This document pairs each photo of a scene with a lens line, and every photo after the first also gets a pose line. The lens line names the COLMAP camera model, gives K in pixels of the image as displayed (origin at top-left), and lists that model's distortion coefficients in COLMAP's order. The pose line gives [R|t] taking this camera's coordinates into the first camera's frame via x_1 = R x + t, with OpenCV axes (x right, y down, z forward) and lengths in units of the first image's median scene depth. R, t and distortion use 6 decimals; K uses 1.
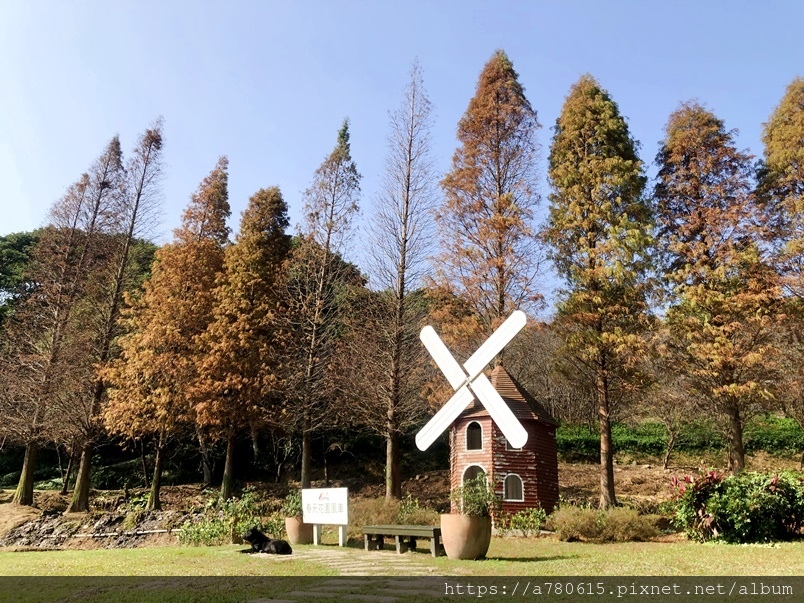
lens RADIAL K [[646.3, 0, 411.3], [0, 646.3, 299.0], [0, 0, 1]] dist [0.007299, -0.003054]
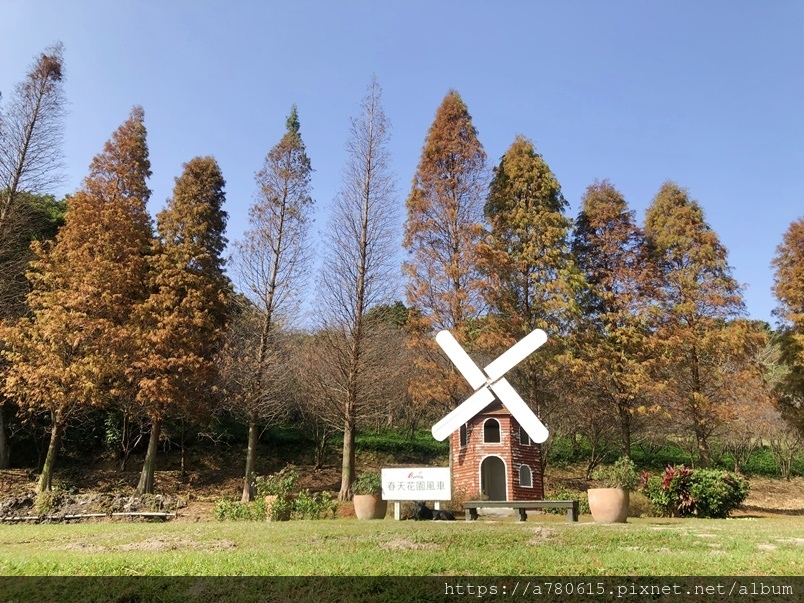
lens RADIAL K [[641.0, 0, 413.2], [0, 641.0, 320.2], [0, 0, 1]] dist [0.048279, -0.073115]
pose [[0.893584, 0.140531, 0.426331, -0.537738], [-0.148331, 0.988823, -0.015047, 0.052745], [-0.423680, -0.049793, 0.904442, 0.026452]]
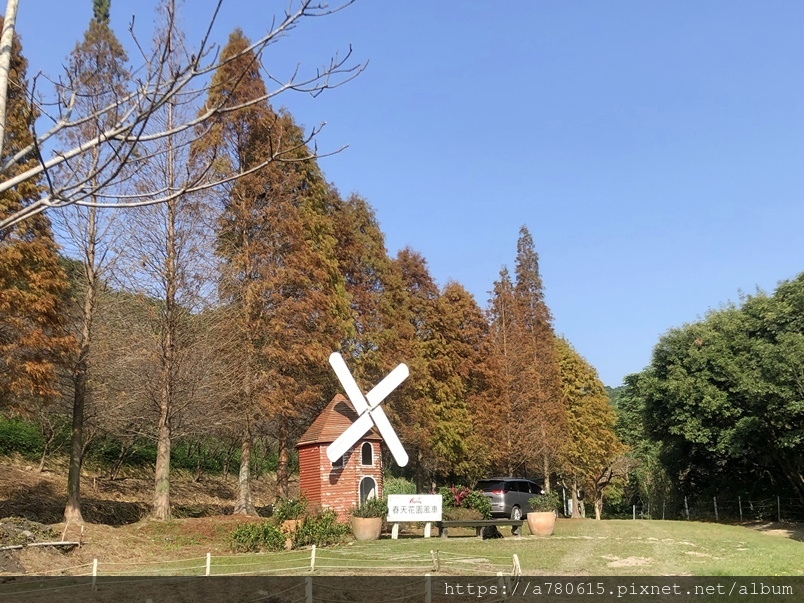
lens RADIAL K [[1019.2, 0, 401.9], [0, 1019.2, 283.2], [0, 0, 1]] dist [0.171890, -0.637535]
pose [[0.129580, 0.213899, 0.968223, -1.860994], [-0.296322, 0.940188, -0.168048, 0.209922], [-0.946257, -0.265130, 0.185213, 0.641162]]
